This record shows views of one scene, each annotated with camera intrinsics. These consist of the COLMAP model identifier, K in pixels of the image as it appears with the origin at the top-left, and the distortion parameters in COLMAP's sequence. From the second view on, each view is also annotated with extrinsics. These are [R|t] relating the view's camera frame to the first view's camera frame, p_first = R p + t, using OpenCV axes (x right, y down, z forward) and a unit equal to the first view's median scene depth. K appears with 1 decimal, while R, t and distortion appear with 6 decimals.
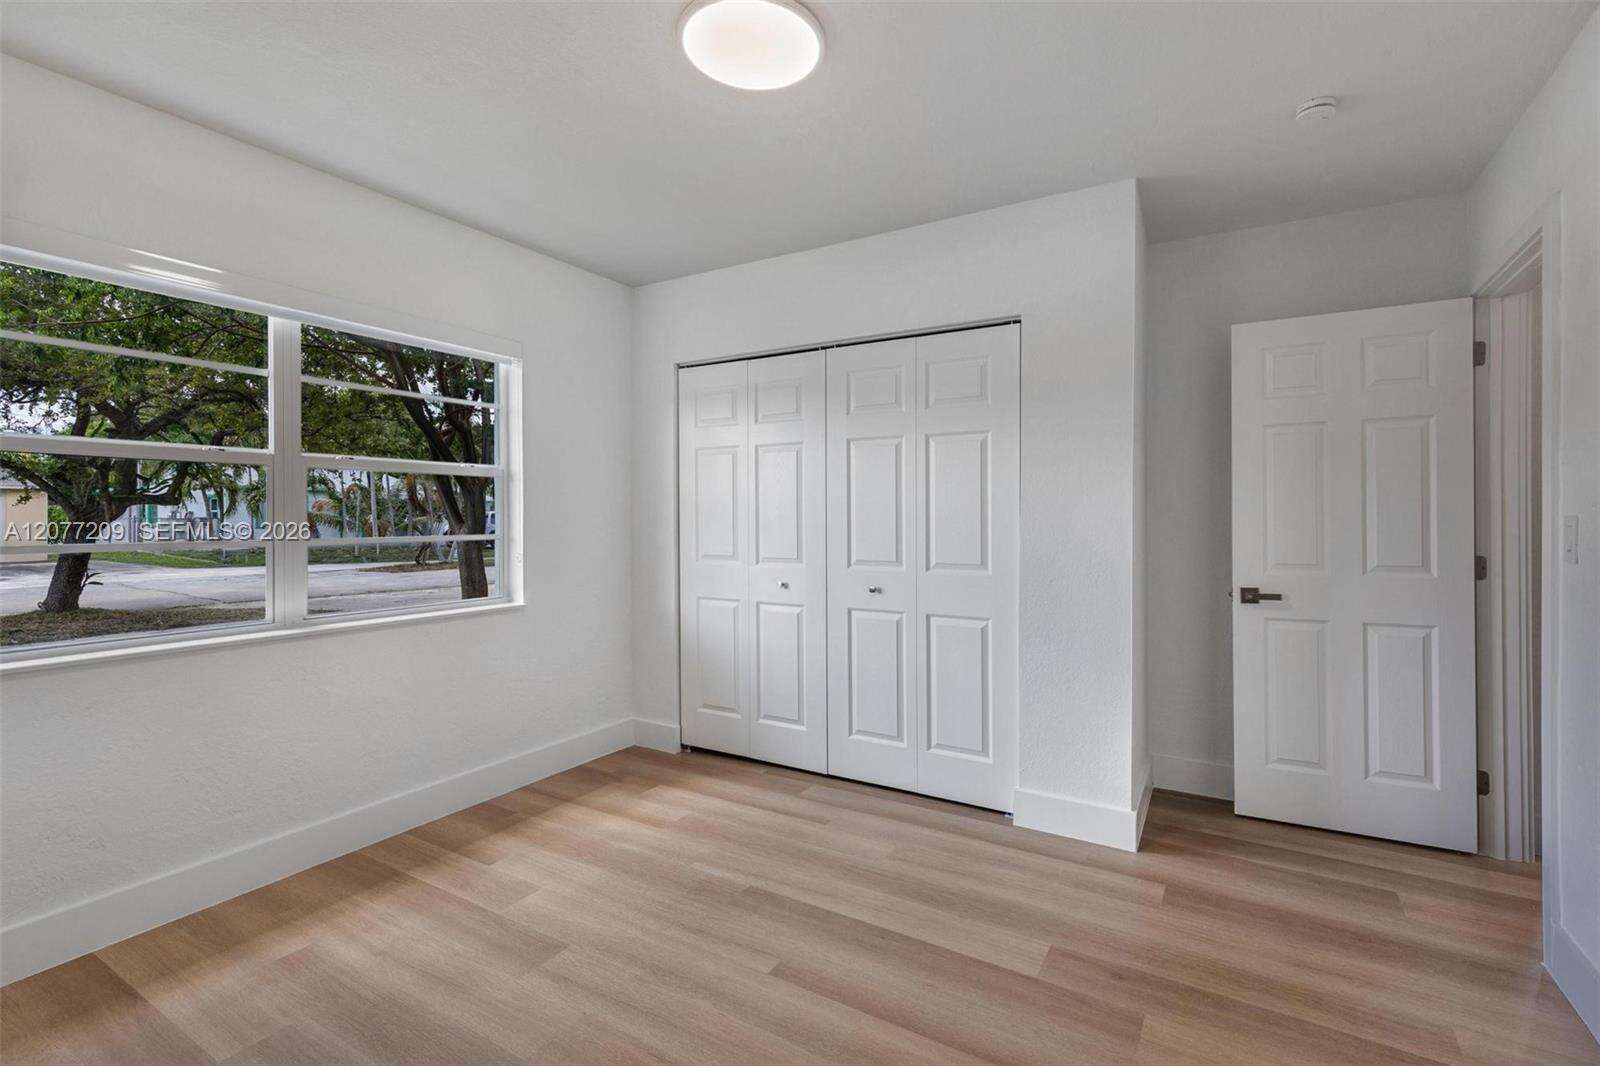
lens RADIAL K [[783.6, 0, 770.0], [0, 783.6, 518.1], [0, 0, 1]] dist [0.000092, -0.000195]
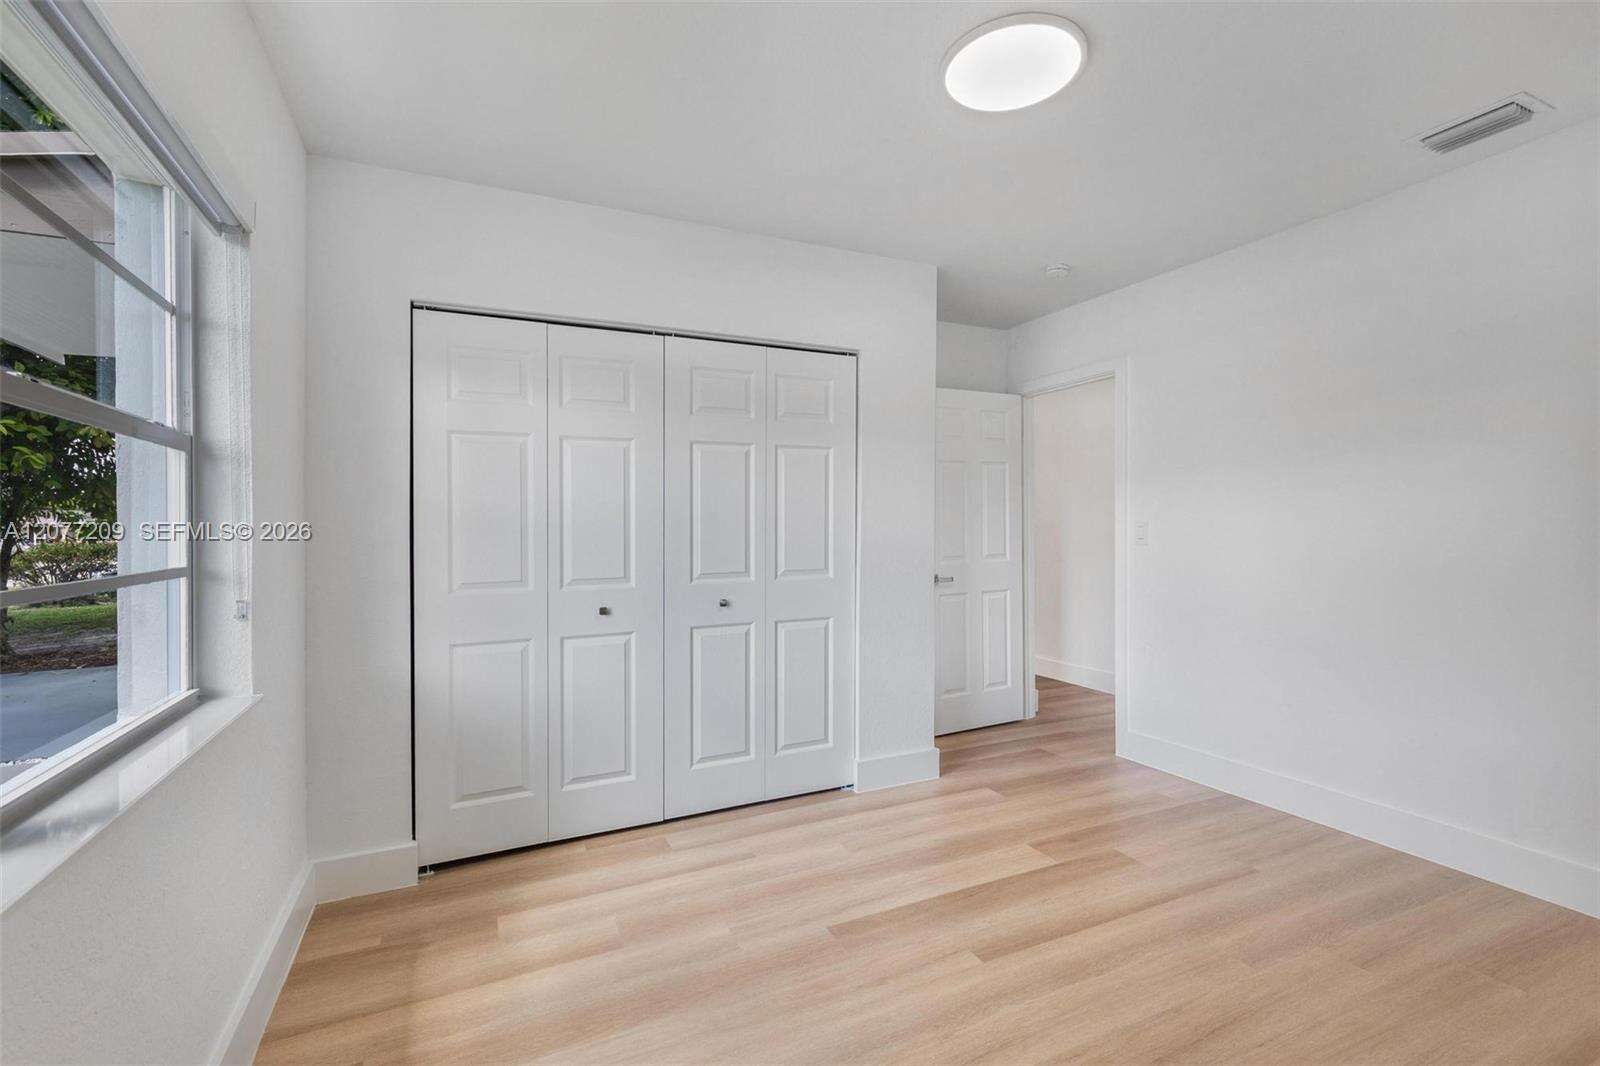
lens RADIAL K [[800.9, 0, 822.5], [0, 800.9, 533.3], [0, 0, 1]] dist [0.003308, 0.000038]
pose [[0.470208, -0.015240, 0.882424, -0.695835], [0.013247, 0.999860, 0.010209, -0.001654], [-0.882456, 0.006889, 0.470344, 0.460380]]
